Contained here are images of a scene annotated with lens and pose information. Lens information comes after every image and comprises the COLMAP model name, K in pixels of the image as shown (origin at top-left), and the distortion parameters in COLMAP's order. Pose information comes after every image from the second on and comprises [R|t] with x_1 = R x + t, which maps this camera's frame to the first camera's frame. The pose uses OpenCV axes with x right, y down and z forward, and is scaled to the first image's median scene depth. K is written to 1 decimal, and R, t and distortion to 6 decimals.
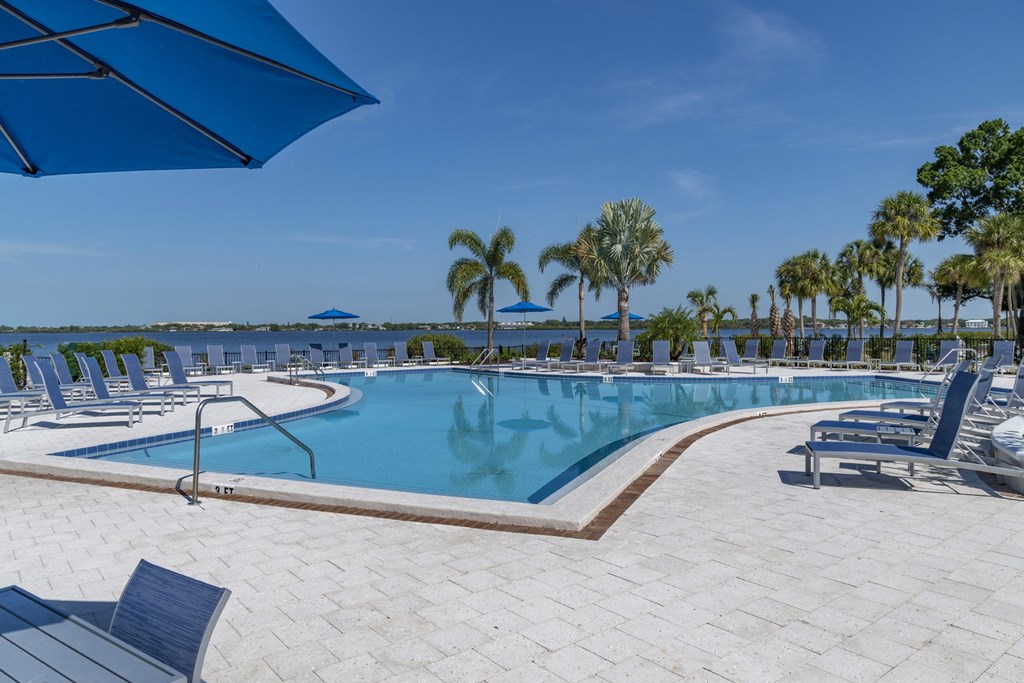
lens RADIAL K [[735.0, 0, 512.0], [0, 735.0, 341.5], [0, 0, 1]] dist [-0.009205, -0.000566]
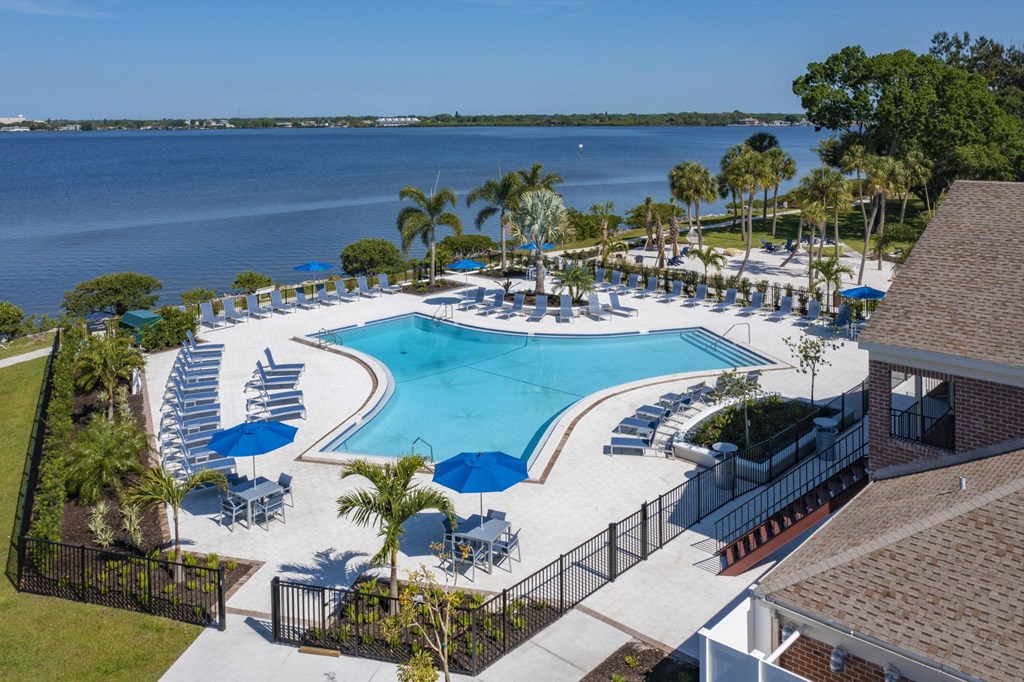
lens RADIAL K [[864.1, 0, 512.0], [0, 864.1, 341.0], [0, 0, 1]] dist [0.006133, 0.004652]
pose [[0.991269, -0.039719, 0.125730, -0.084848], [0.010308, 0.973977, 0.226413, -0.214765], [-0.131451, -0.223141, 0.965882, -0.457861]]
